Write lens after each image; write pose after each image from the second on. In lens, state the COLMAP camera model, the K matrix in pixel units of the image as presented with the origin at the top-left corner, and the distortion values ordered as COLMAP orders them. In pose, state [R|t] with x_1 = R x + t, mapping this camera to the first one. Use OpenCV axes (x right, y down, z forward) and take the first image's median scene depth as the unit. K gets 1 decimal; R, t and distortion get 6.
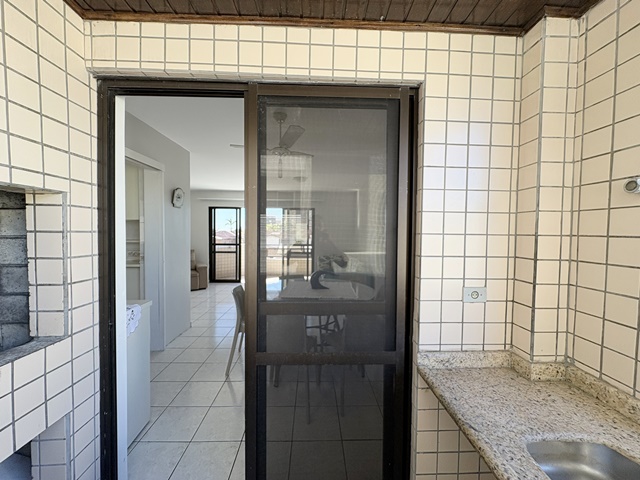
lens RADIAL K [[254.1, 0, 317.9], [0, 254.1, 239.4], [0, 0, 1]] dist [-0.000383, 0.000363]
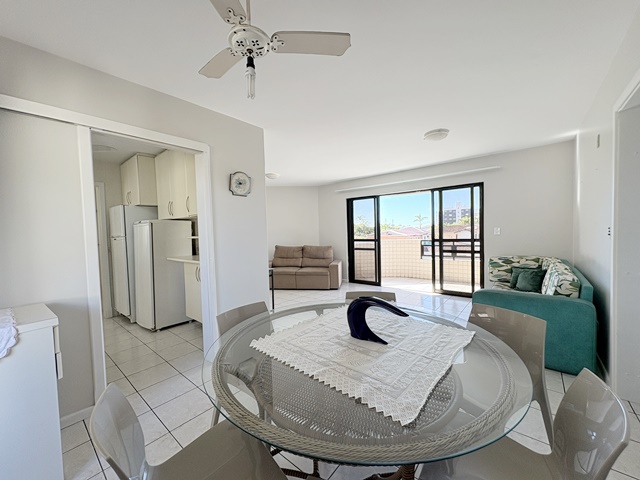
lens RADIAL K [[254.1, 0, 323.4], [0, 254.1, 239.2], [0, 0, 1]] dist [-0.000383, 0.000363]
pose [[0.763499, -0.009979, -0.645732, 0.608605], [0.018270, 0.999814, 0.006151, 0.054424], [0.645551, -0.016494, 0.763539, 1.657956]]
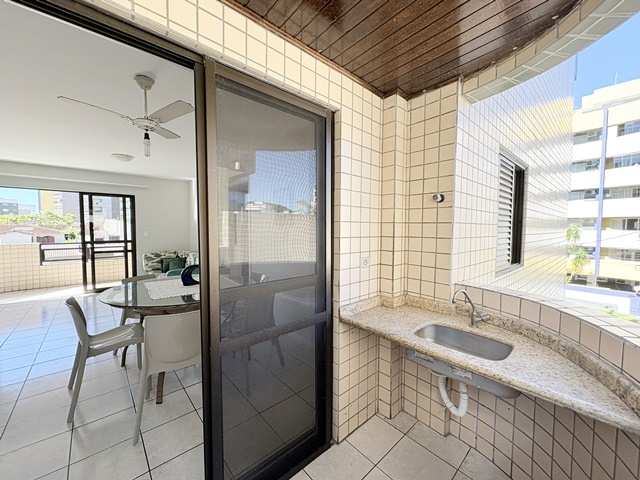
lens RADIAL K [[254.1, 0, 316.9], [0, 254.1, 239.5], [0, 0, 1]] dist [-0.000383, 0.000363]
pose [[0.770479, -0.036788, 0.636403, -0.567633], [0.022143, 0.999275, 0.030956, 0.029742], [-0.637081, -0.009759, 0.770735, 0.019408]]
